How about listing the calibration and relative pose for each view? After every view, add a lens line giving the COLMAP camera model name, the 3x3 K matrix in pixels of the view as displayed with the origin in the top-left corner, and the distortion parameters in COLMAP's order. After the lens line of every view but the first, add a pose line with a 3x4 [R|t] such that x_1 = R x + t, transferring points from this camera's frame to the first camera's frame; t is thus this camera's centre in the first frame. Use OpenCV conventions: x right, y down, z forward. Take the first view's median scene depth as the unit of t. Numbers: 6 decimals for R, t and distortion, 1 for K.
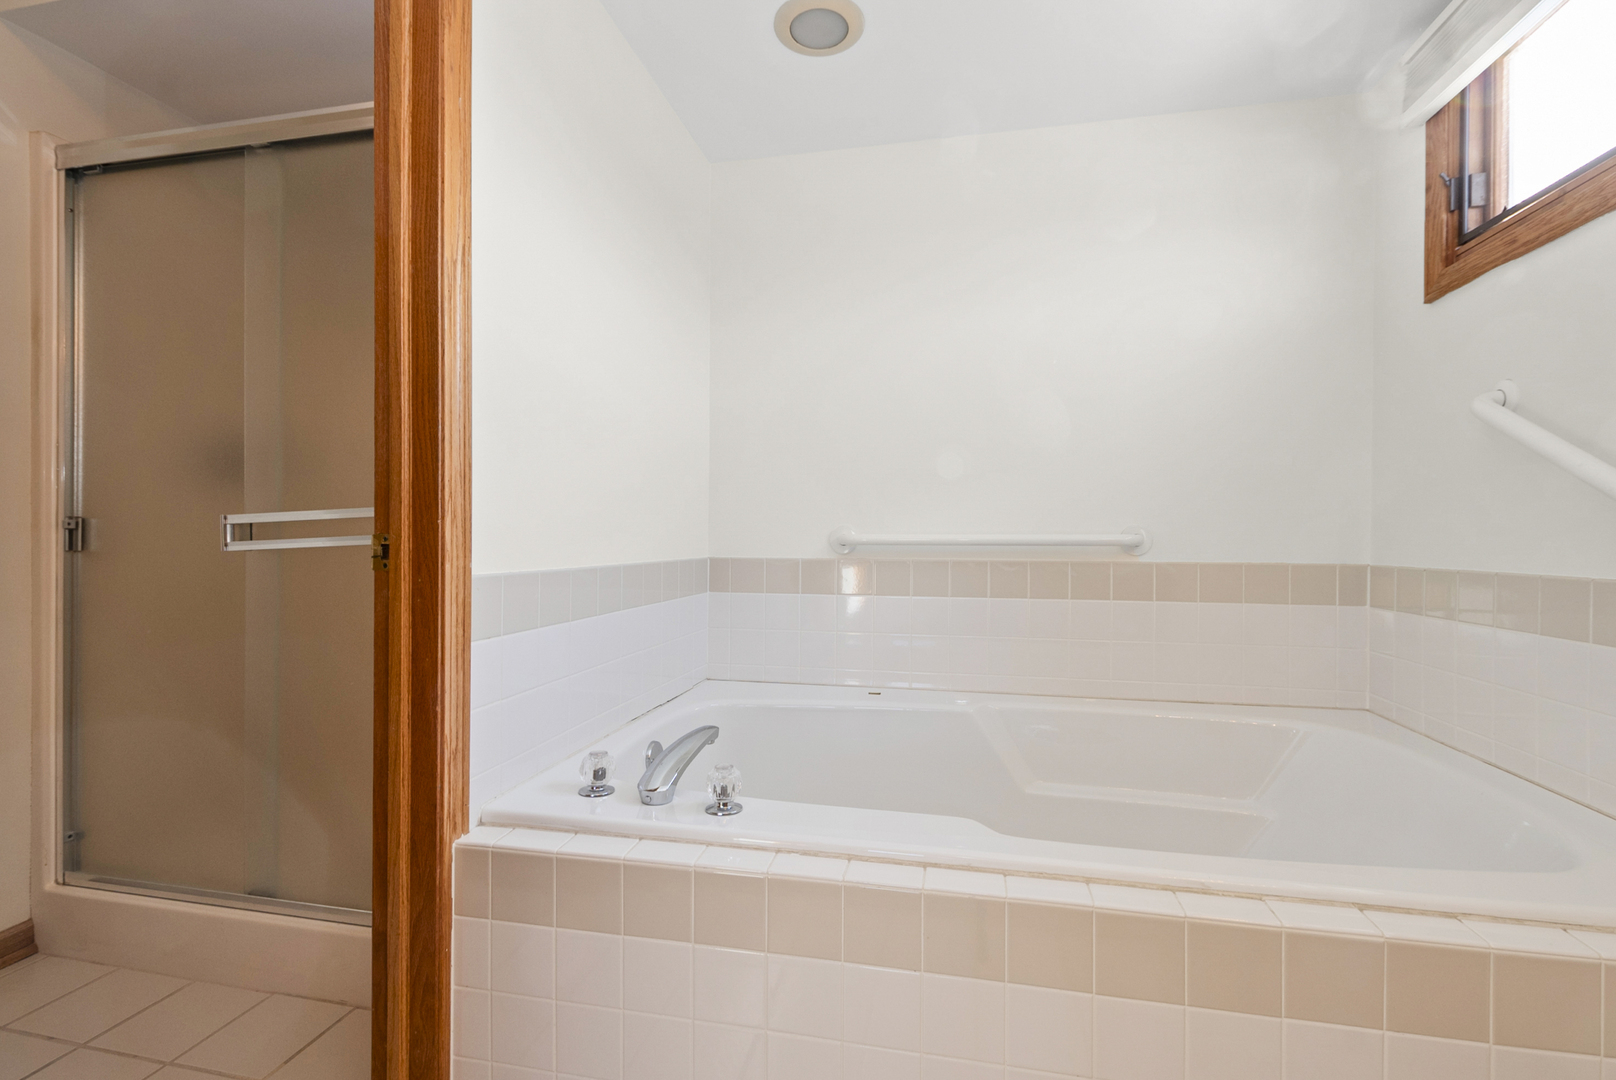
lens RADIAL K [[697.1, 0, 820.9], [0, 697.1, 536.7], [0, 0, 1]] dist [0.007296, -0.002940]
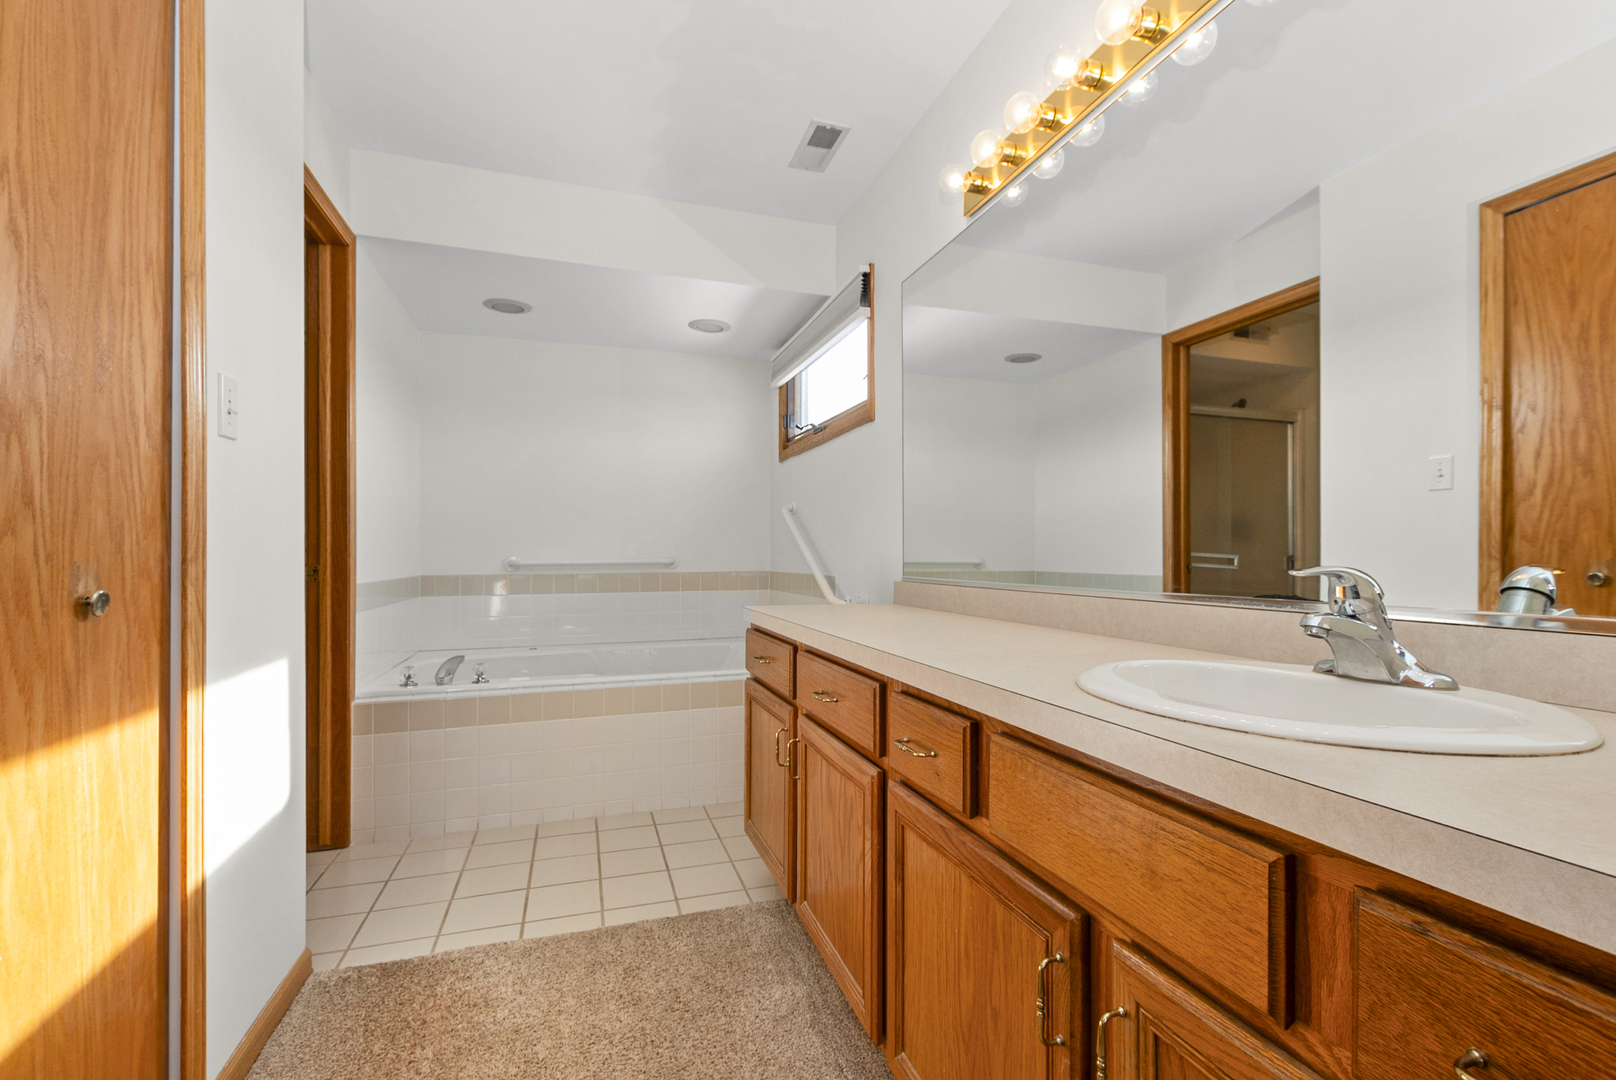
lens RADIAL K [[697.1, 0, 820.9], [0, 697.1, 550.4], [0, 0, 1]] dist [0.007296, -0.002940]
pose [[0.855216, -0.005808, 0.518240, -0.284275], [0.008766, 0.999956, -0.003260, -0.019977], [-0.518198, 0.007331, 0.855229, -1.194951]]
